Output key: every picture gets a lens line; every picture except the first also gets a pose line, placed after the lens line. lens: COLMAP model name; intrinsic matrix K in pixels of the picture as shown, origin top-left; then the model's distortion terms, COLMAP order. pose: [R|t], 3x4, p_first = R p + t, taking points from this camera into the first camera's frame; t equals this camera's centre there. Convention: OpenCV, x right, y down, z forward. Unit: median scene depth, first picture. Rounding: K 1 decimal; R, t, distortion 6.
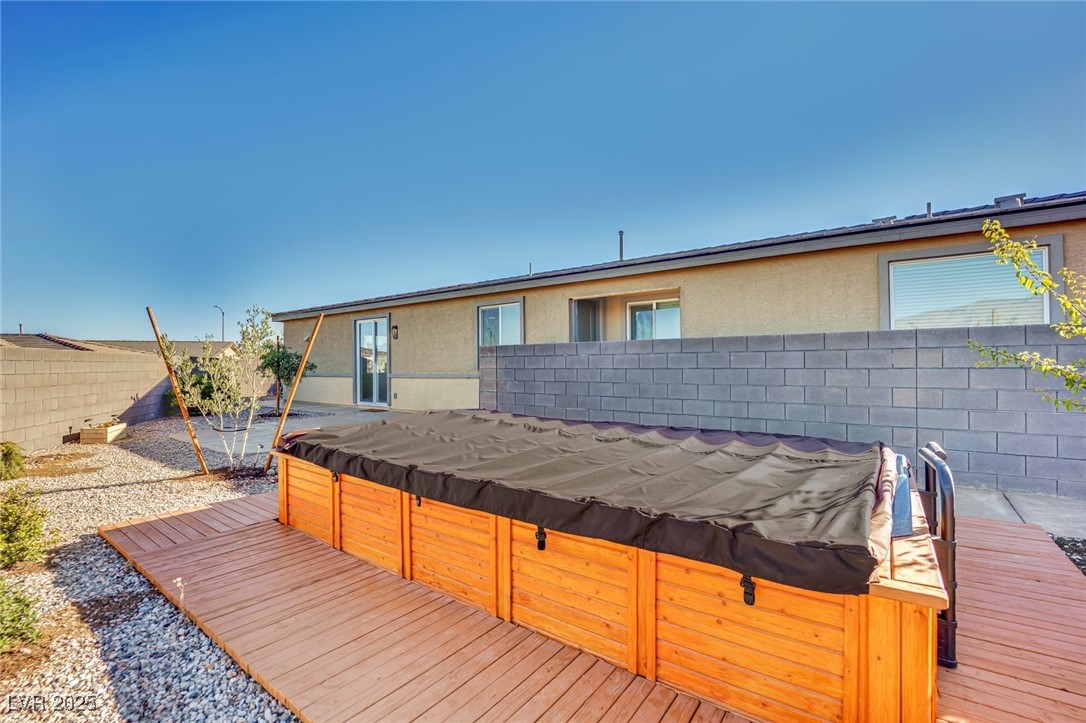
lens RADIAL K [[453.9, 0, 544.1], [0, 453.9, 359.2], [0, 0, 1]] dist [-0.021965, -0.001180]
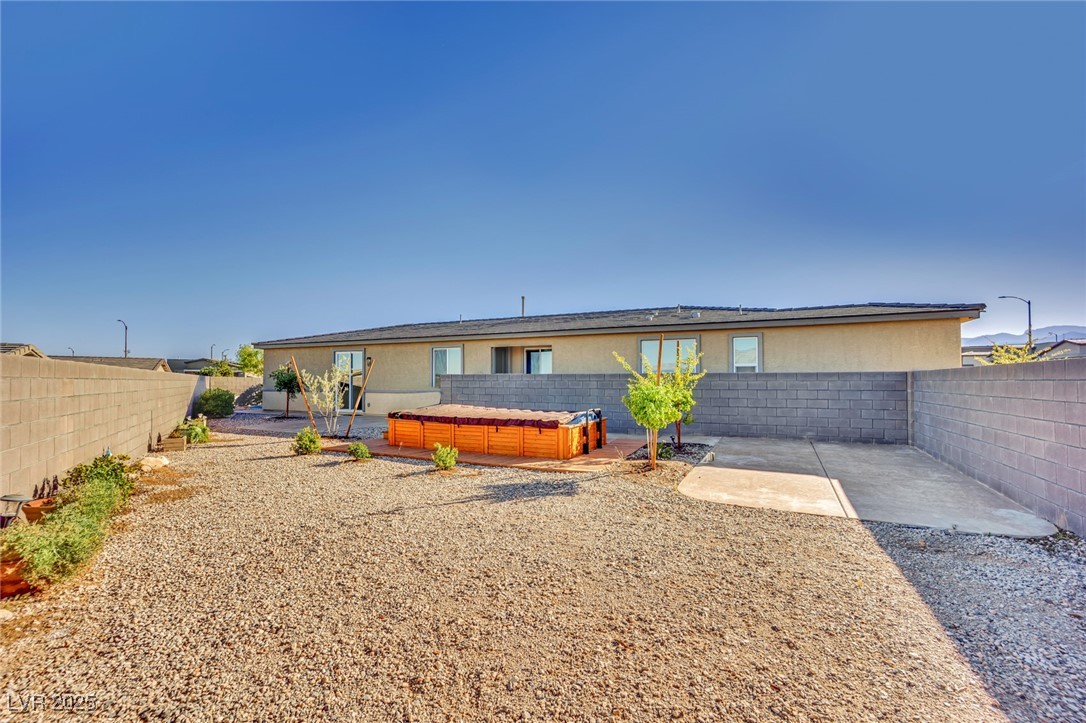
lens RADIAL K [[453.9, 0, 545.7], [0, 453.9, 364.5], [0, 0, 1]] dist [-0.021965, -0.001180]
pose [[0.977031, 0.019489, 0.212206, -0.099428], [-0.013073, 0.999415, -0.031596, -0.014326], [-0.212698, 0.028096, 0.976714, -0.684371]]
